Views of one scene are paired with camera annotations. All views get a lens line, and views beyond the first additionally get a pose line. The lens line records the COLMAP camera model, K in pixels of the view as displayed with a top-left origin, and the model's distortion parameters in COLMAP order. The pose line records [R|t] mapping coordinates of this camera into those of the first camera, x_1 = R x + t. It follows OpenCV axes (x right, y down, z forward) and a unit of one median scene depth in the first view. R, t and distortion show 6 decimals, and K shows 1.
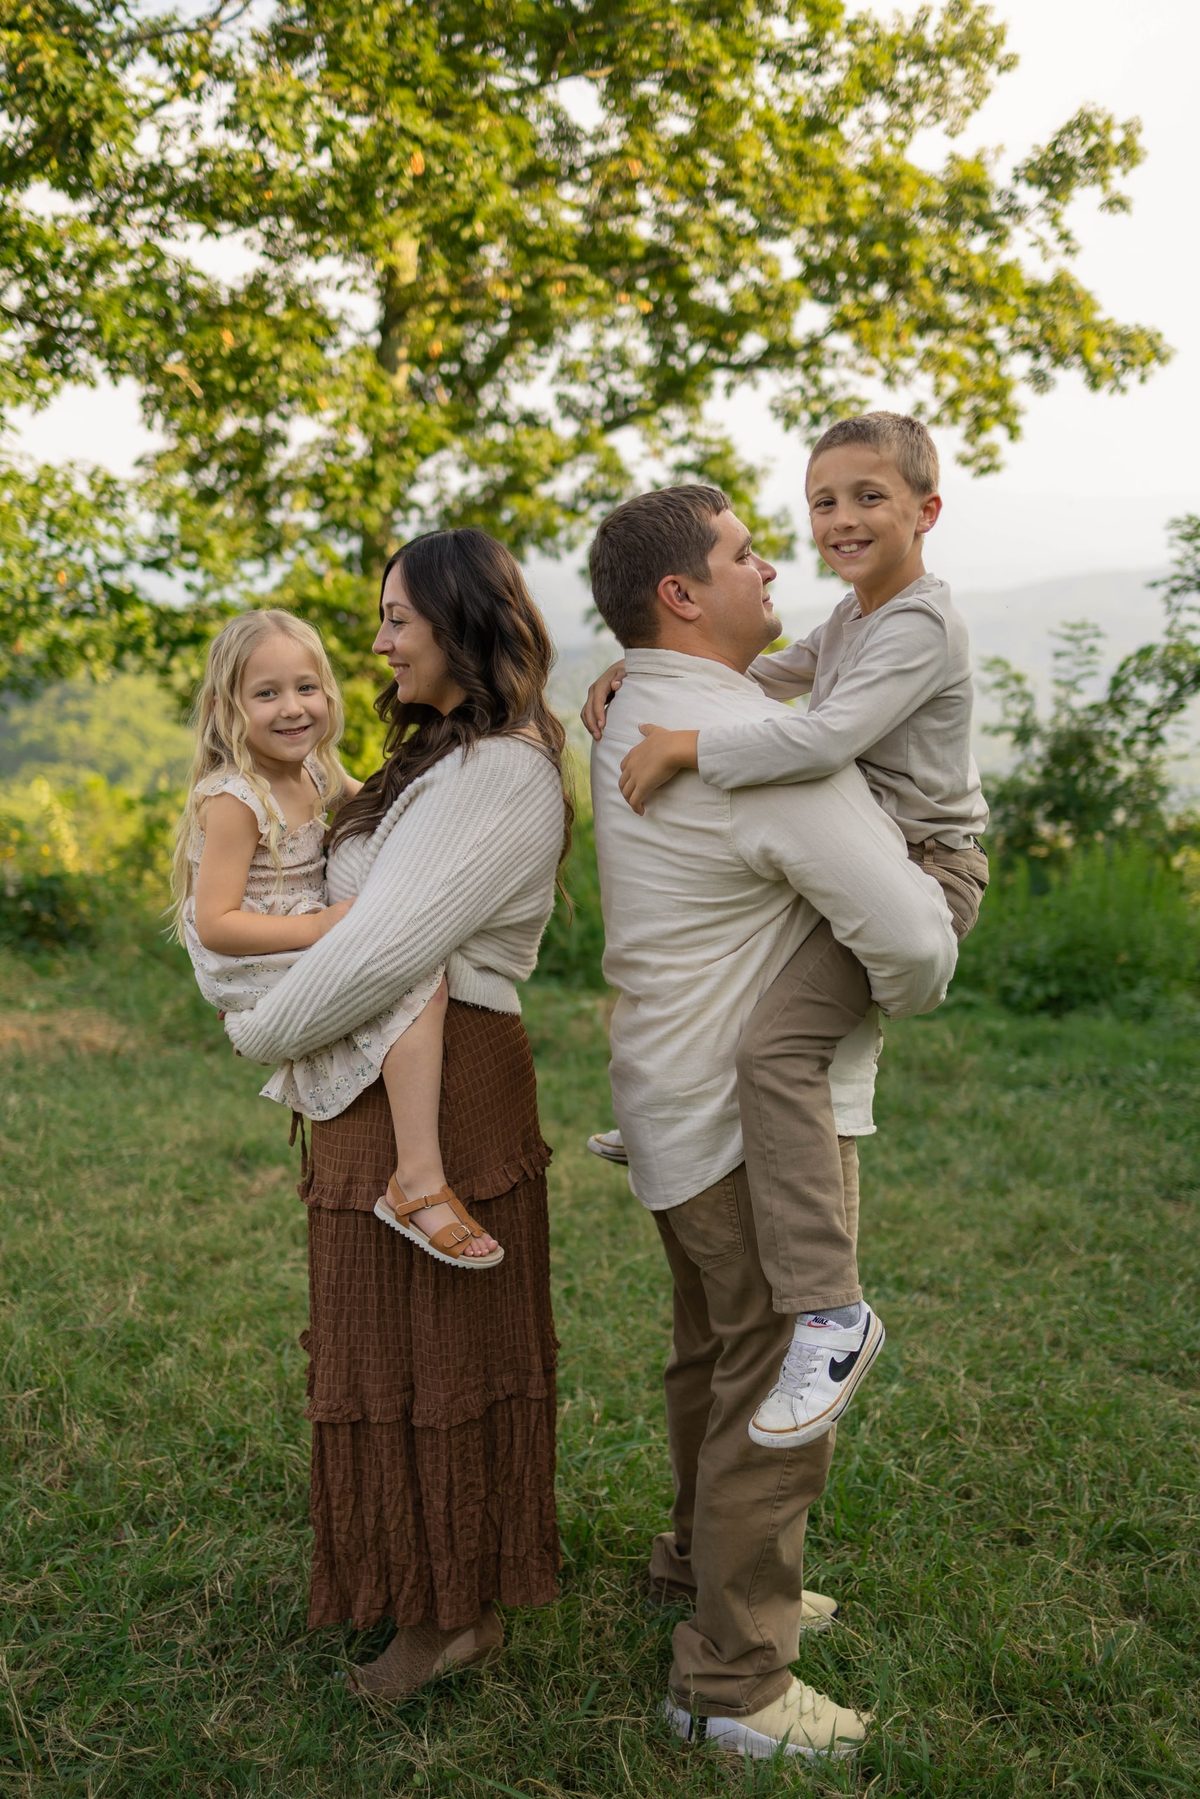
lens RADIAL K [[1789.8, 0, 599.5], [0, 1789.8, 904.6], [0, 0, 1]] dist [0.007598, 0.000000]
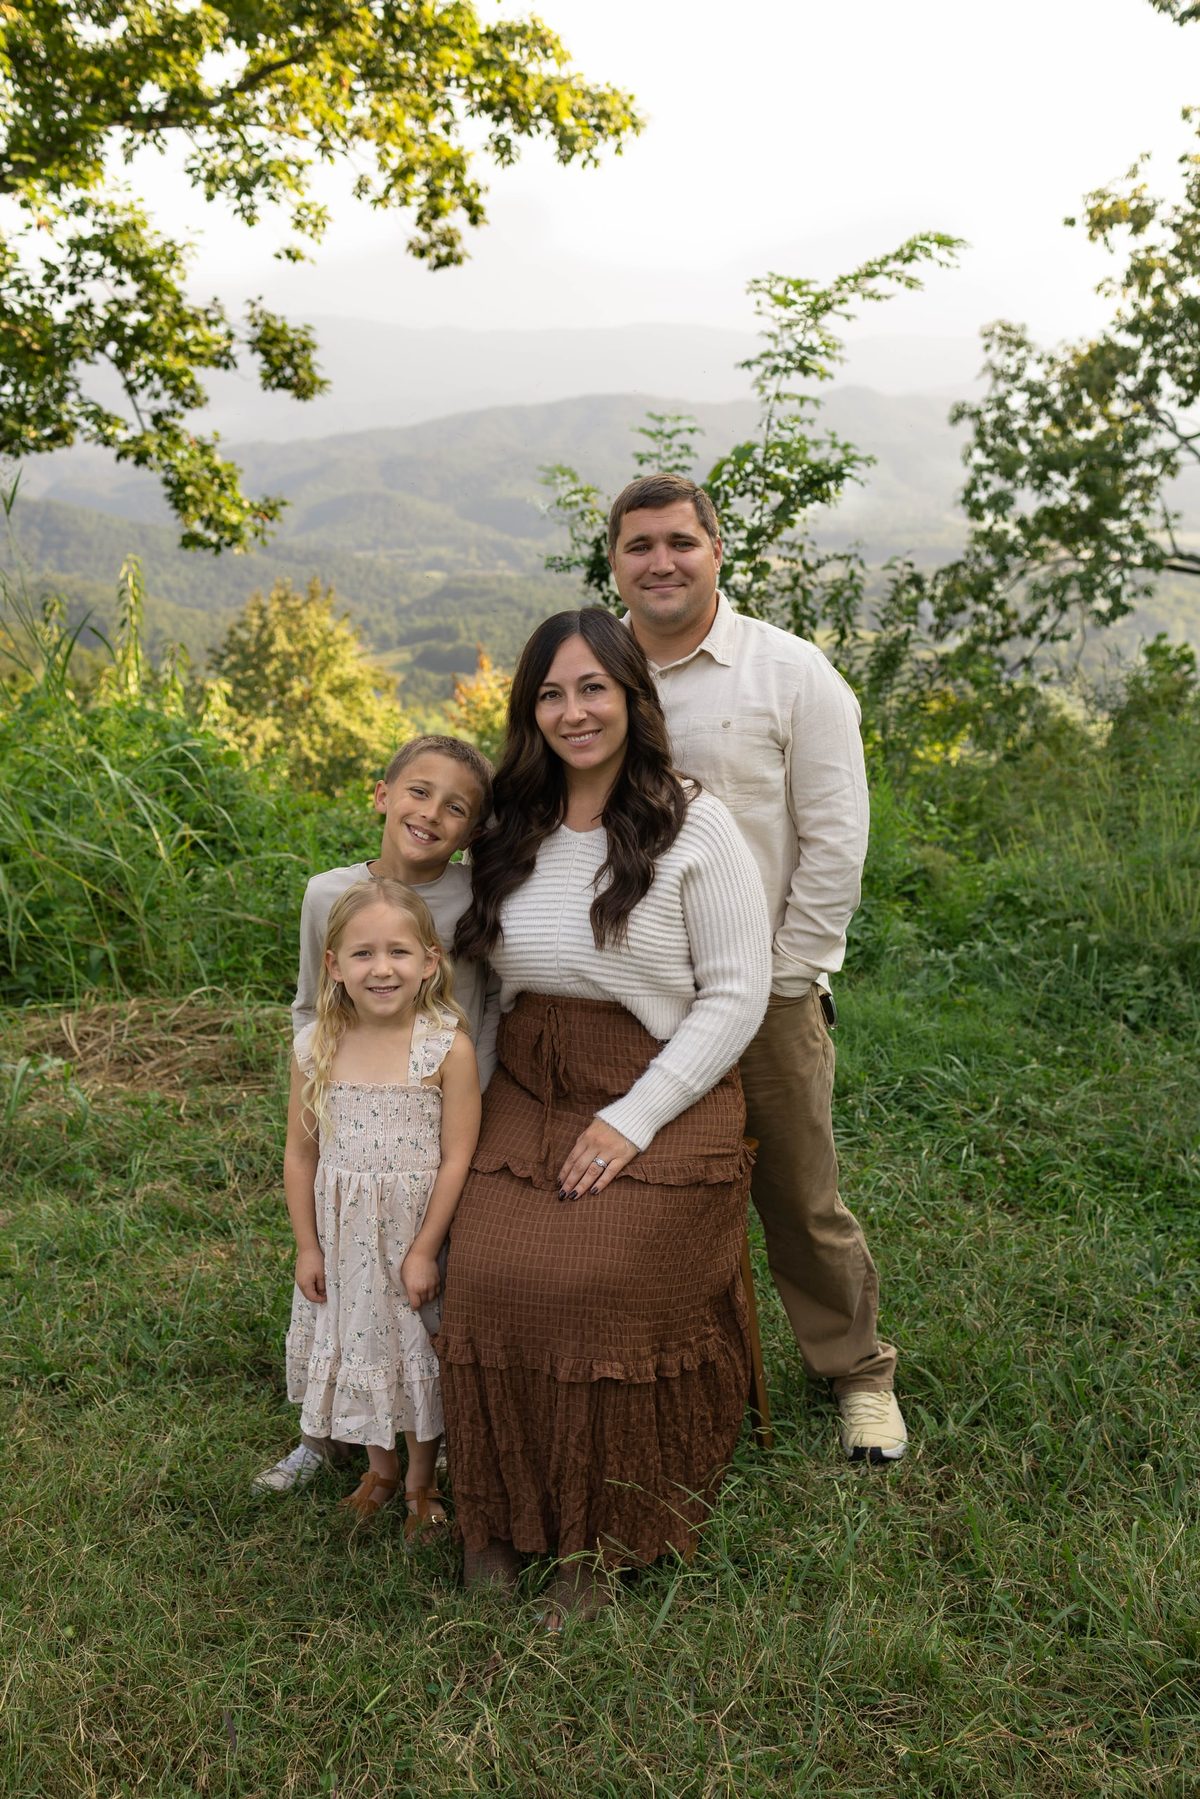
lens RADIAL K [[1789.8, 0, 596.8], [0, 1789.8, 897.2], [0, 0, 1]] dist [0.007598, 0.000000]
pose [[0.948157, -0.095363, 0.303157, -0.004841], [0.070512, 0.993267, 0.091914, -0.016366], [-0.309881, -0.065772, 0.948497, 0.170976]]
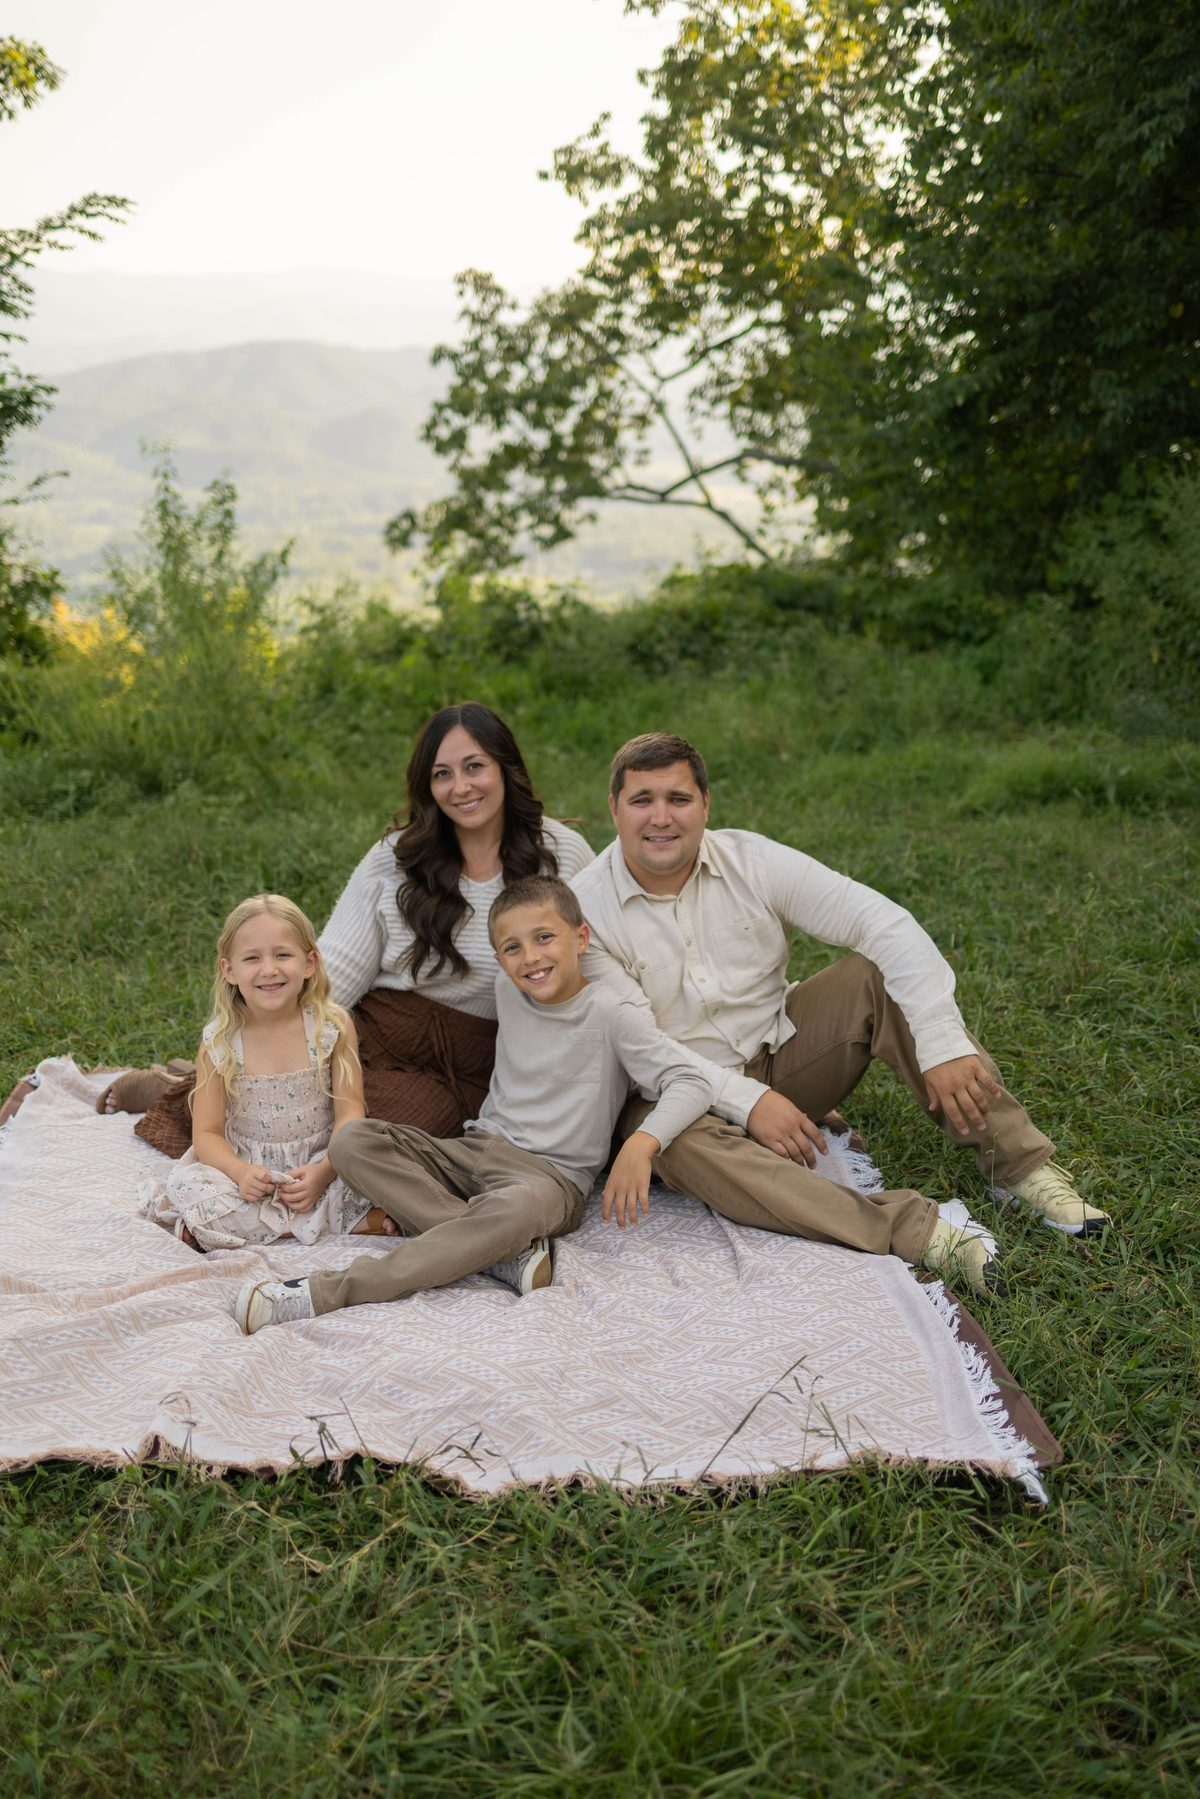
lens RADIAL K [[1789.8, 0, 598.3], [0, 1789.8, 916.4], [0, 0, 1]] dist [0.007598, 0.000000]
pose [[0.882209, -0.152544, 0.445463, 0.094886], [0.098639, 0.984949, 0.141937, 0.016869], [-0.460410, -0.081278, 0.883978, 0.021861]]
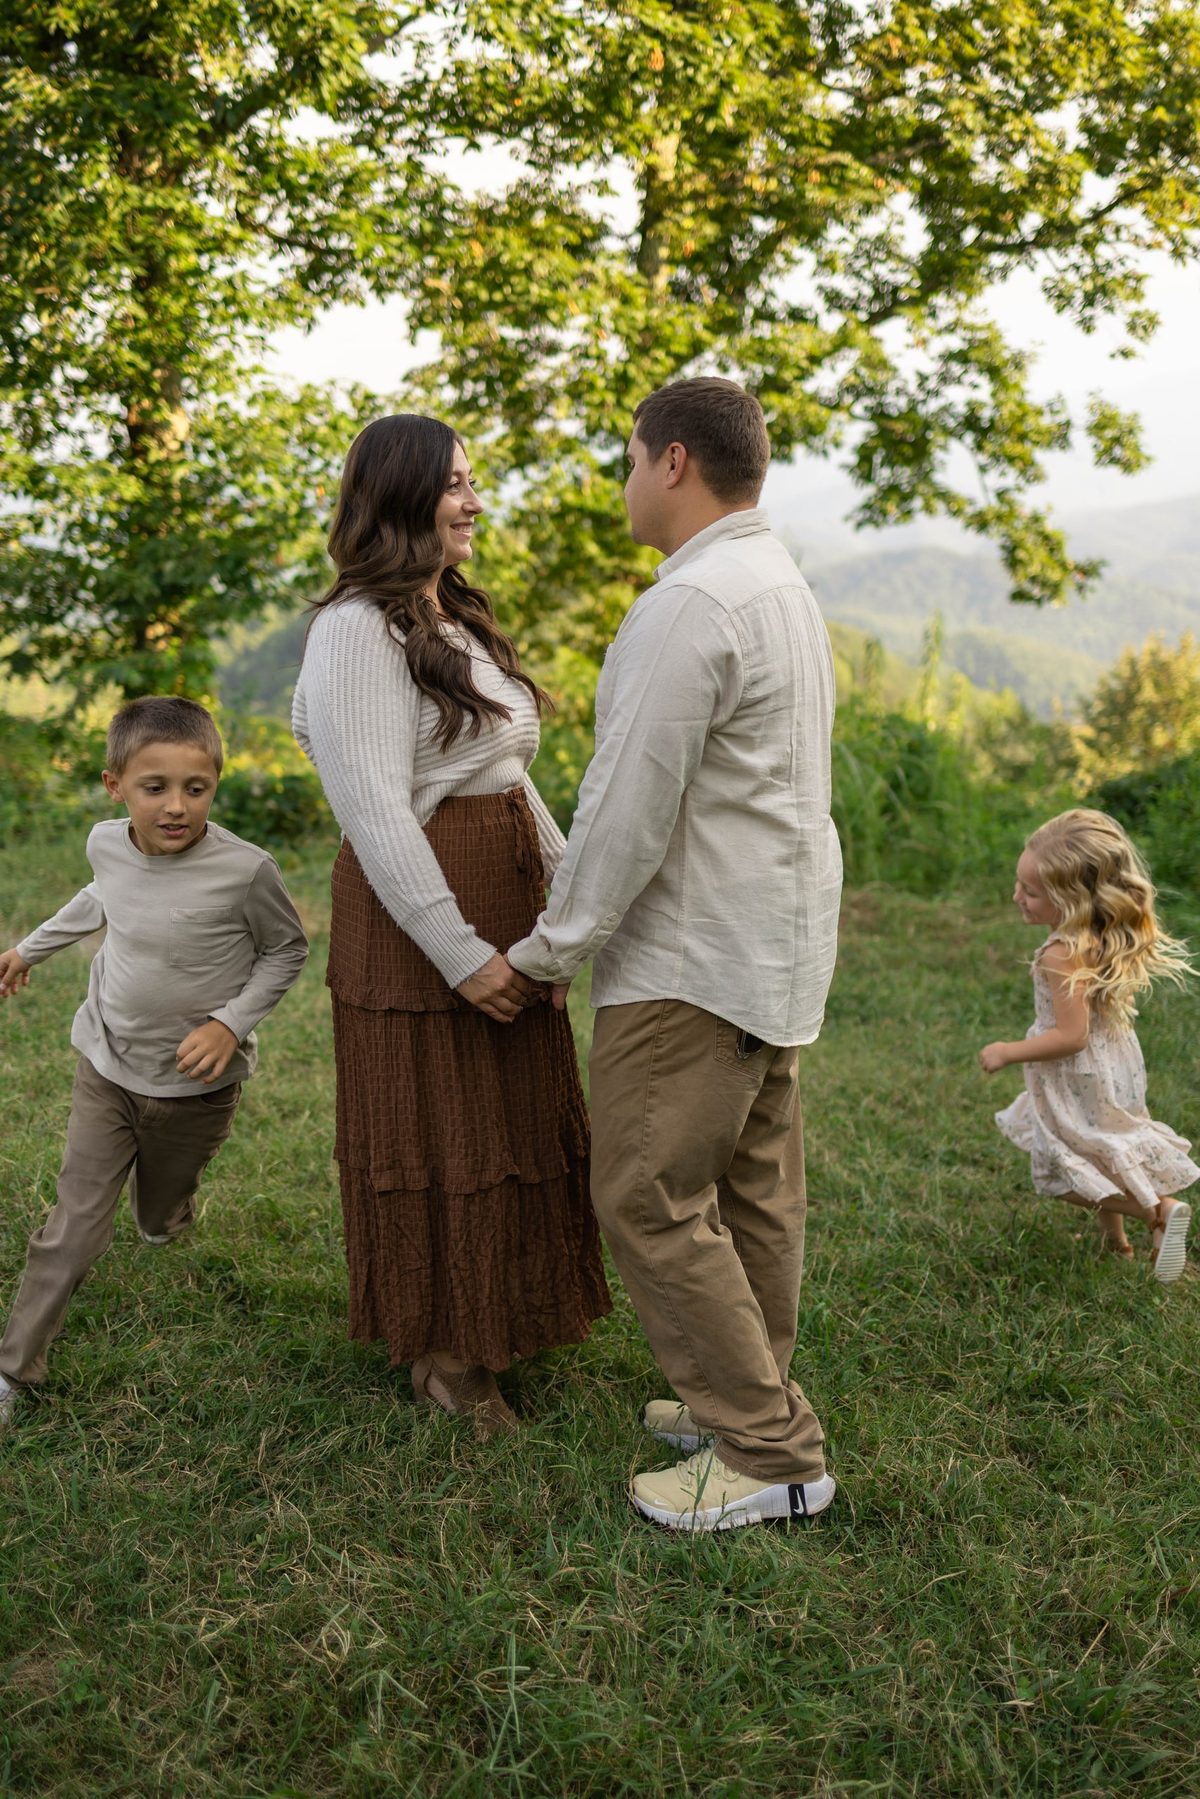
lens RADIAL K [[1789.8, 0, 598.1], [0, 1789.8, 903.9], [0, 0, 1]] dist [0.007598, 0.000000]
pose [[0.983628, 0.005909, -0.180115, 0.037772], [0.003003, 0.998786, 0.049166, 0.004667], [0.180186, -0.048902, 0.982416, -0.005382]]
